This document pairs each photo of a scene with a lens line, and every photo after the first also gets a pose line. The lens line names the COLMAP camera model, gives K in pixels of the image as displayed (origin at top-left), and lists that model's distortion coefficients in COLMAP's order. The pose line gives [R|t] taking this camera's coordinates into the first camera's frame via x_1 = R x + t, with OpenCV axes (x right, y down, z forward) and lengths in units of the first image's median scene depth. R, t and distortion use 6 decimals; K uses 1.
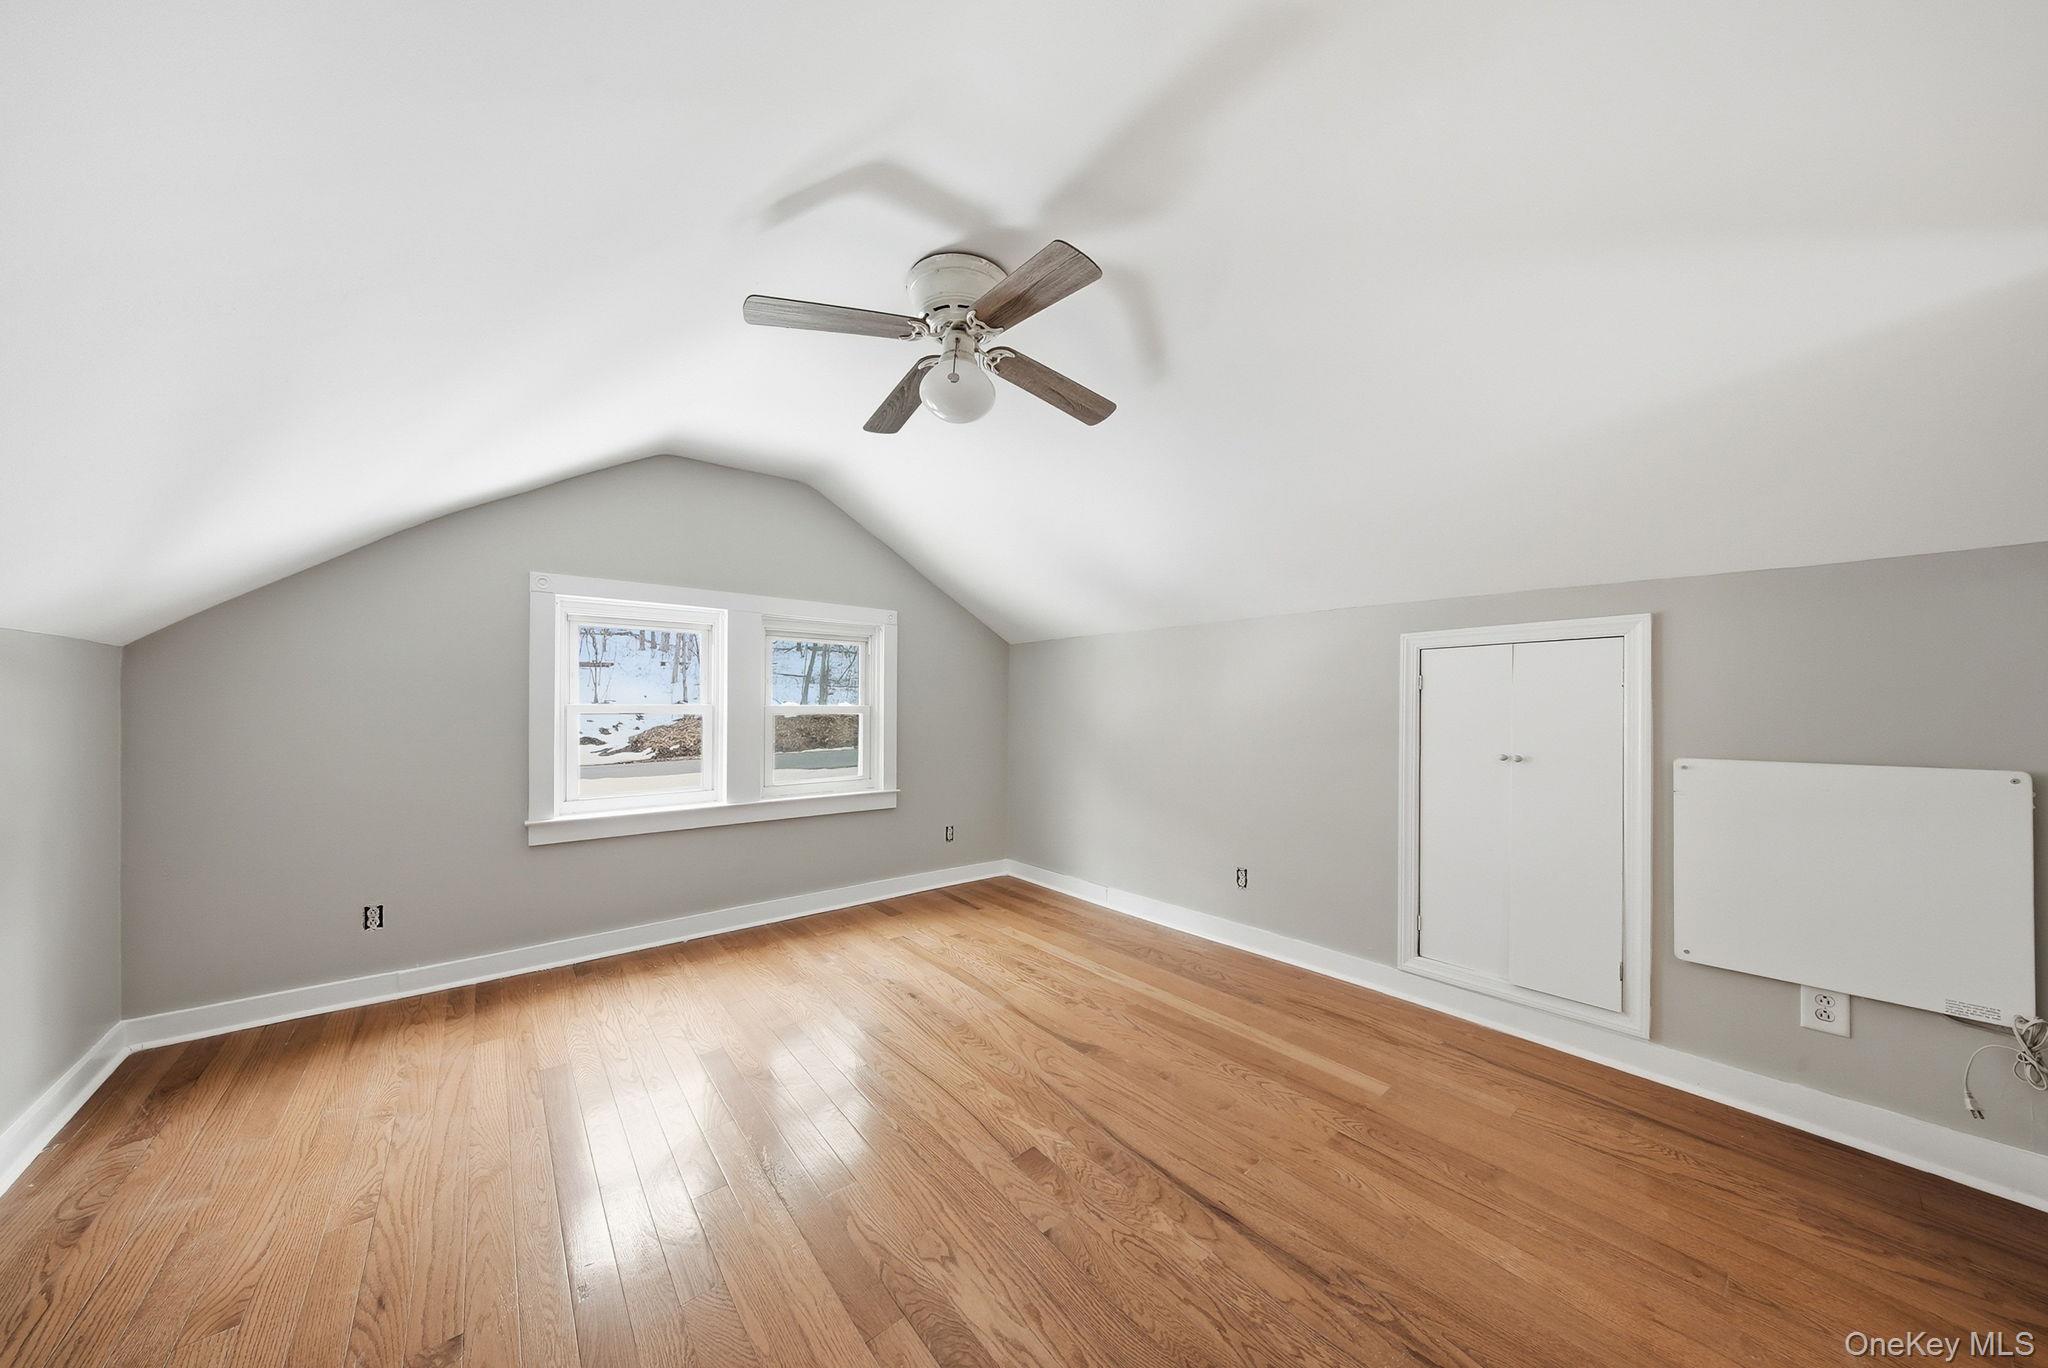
lens RADIAL K [[676.5, 0, 967.9], [0, 676.5, 713.2], [0, 0, 1]] dist [0.002828, -0.000063]
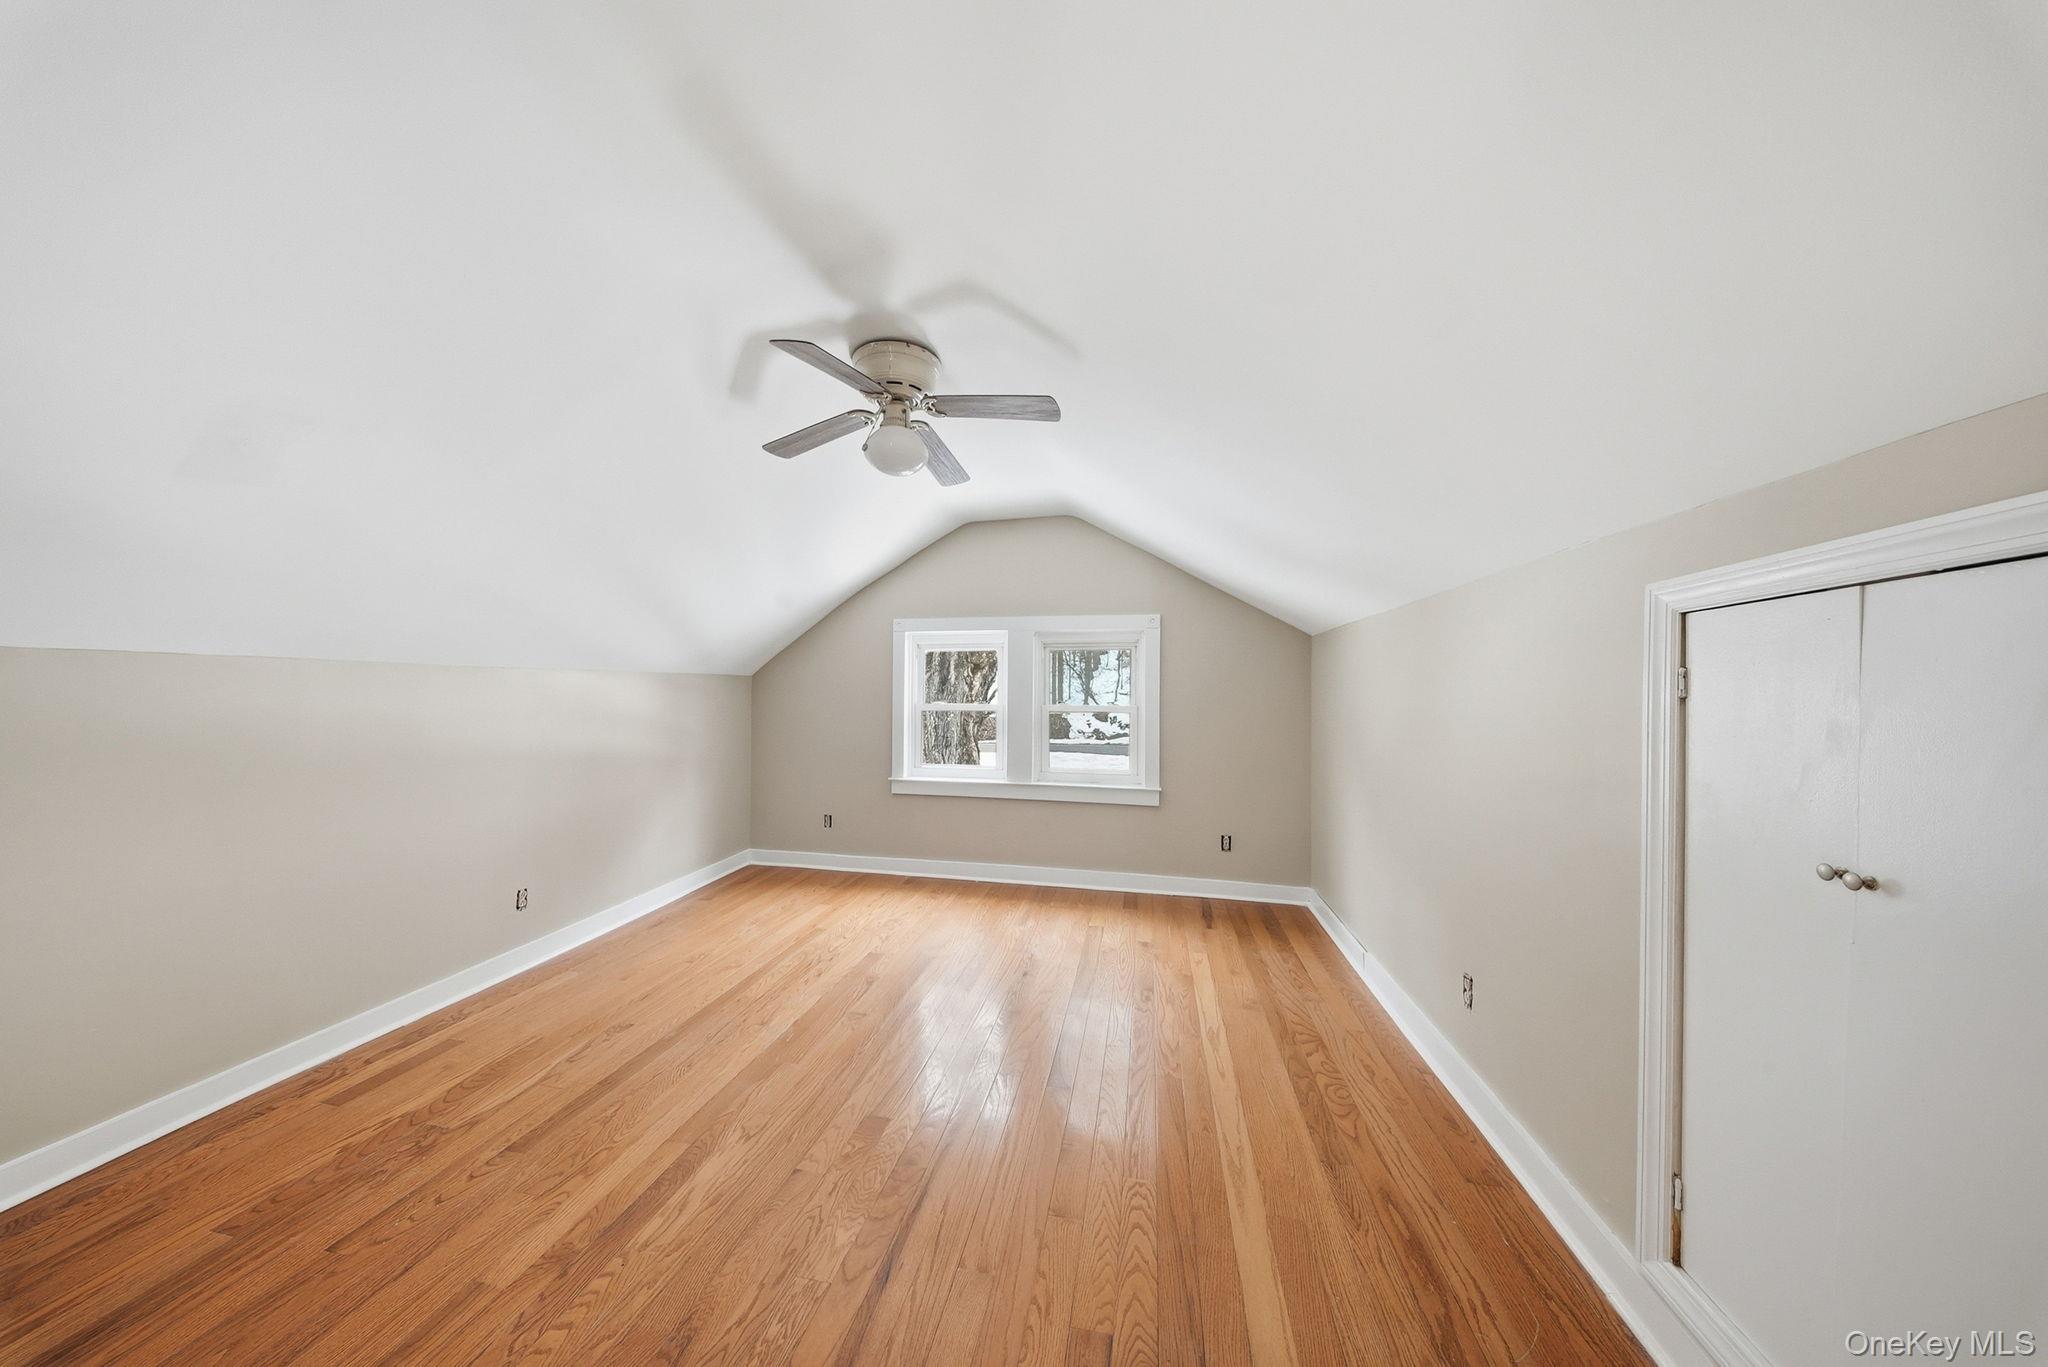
lens RADIAL K [[614.1, 0, 1027.3], [0, 614.1, 686.6], [0, 0, 1]] dist [-0.001702, -0.001197]
pose [[0.628456, -0.009131, -0.777791, 0.626505], [-0.011344, 0.999717, -0.020903, -0.024574], [0.777762, 0.021960, 0.628175, 0.330232]]
